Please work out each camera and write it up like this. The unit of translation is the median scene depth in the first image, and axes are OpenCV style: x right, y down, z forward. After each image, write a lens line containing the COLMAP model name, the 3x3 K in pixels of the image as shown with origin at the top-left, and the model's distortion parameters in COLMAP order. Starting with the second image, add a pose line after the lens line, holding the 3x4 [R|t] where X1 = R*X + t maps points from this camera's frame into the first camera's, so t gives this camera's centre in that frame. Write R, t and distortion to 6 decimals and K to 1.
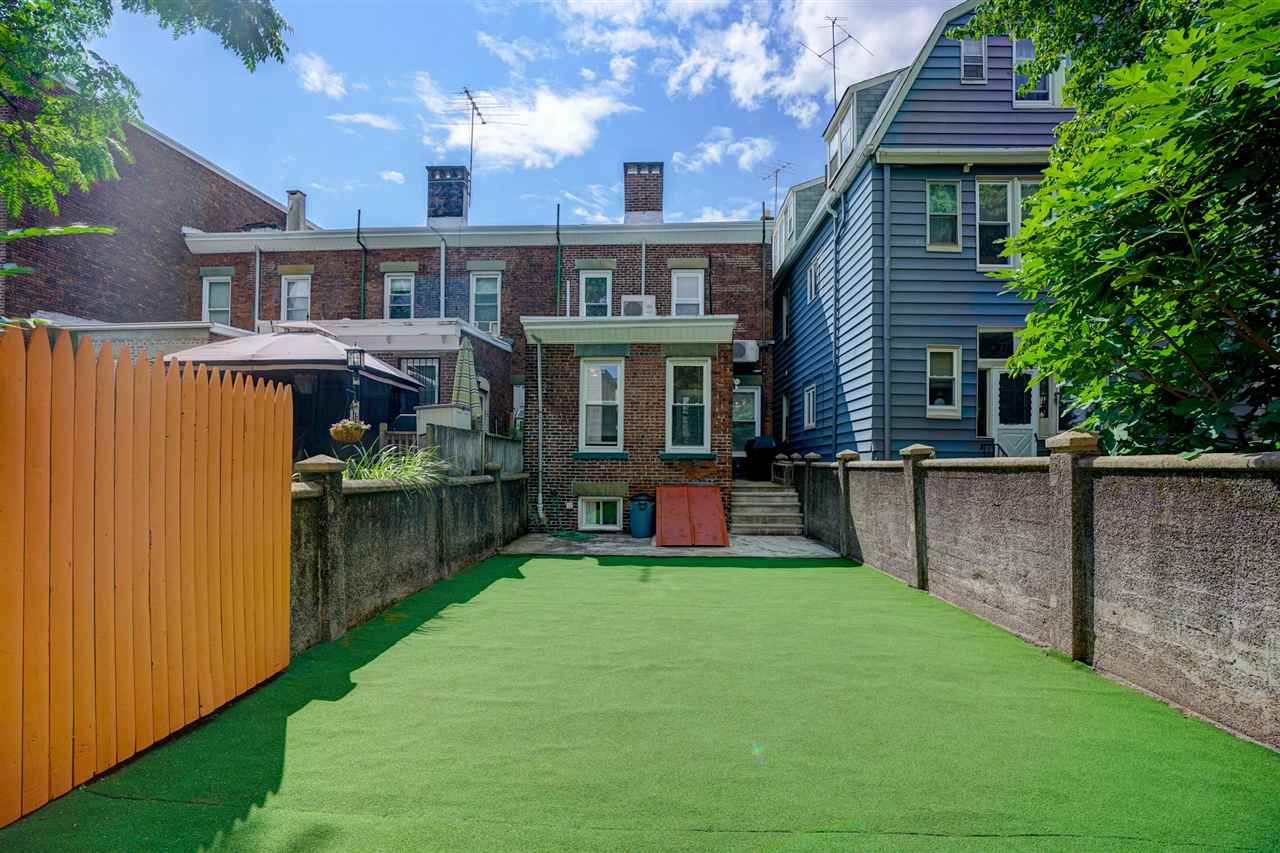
lens RADIAL K [[596.5, 0, 633.0], [0, 596.5, 446.9], [0, 0, 1]] dist [-0.043869, 0.006450]
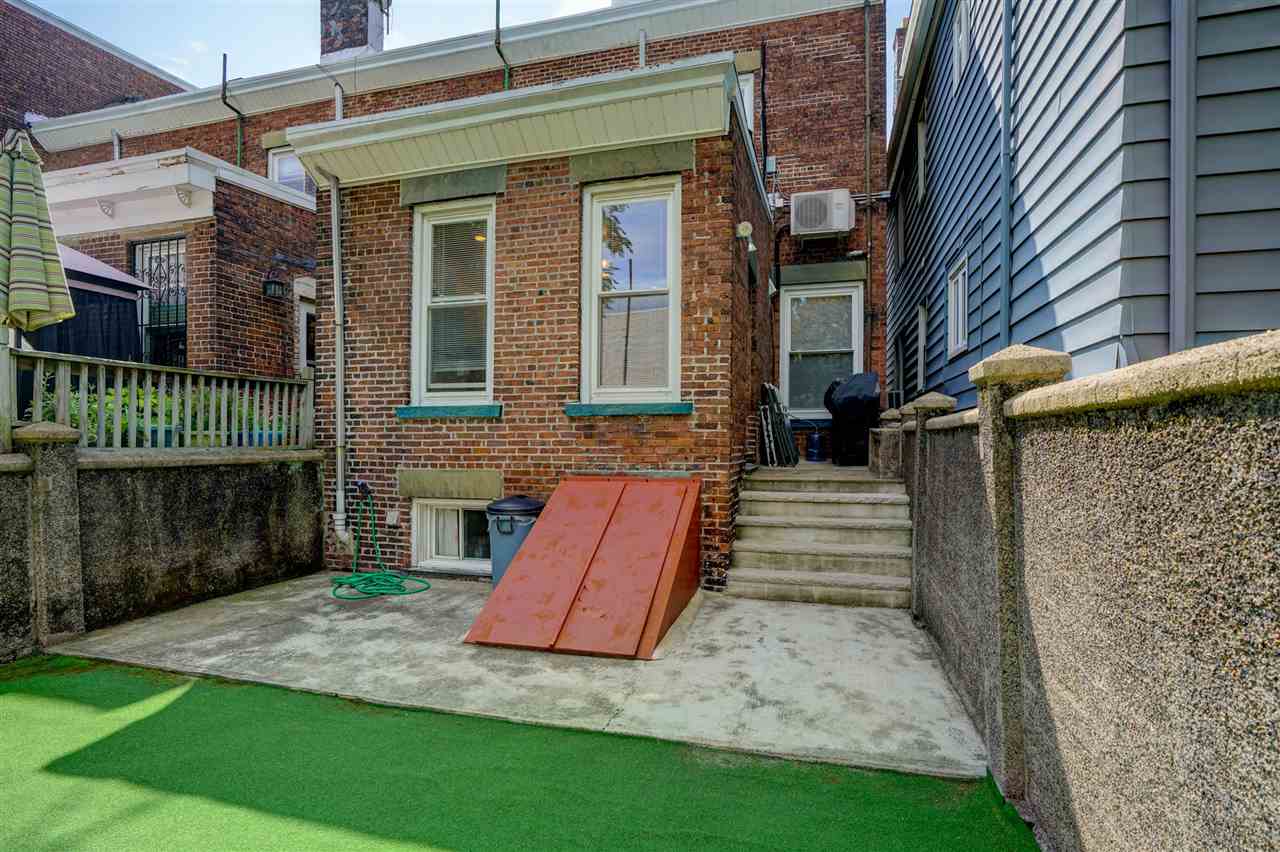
lens RADIAL K [[653.2, 0, 638.3], [0, 653.2, 439.2], [0, 0, 1]] dist [-0.029550, 0.002927]
pose [[0.973136, -0.006997, -0.230125, 0.202236], [0.012928, 0.999622, 0.024279, 0.024918], [0.229868, -0.026602, 0.972858, 0.527491]]
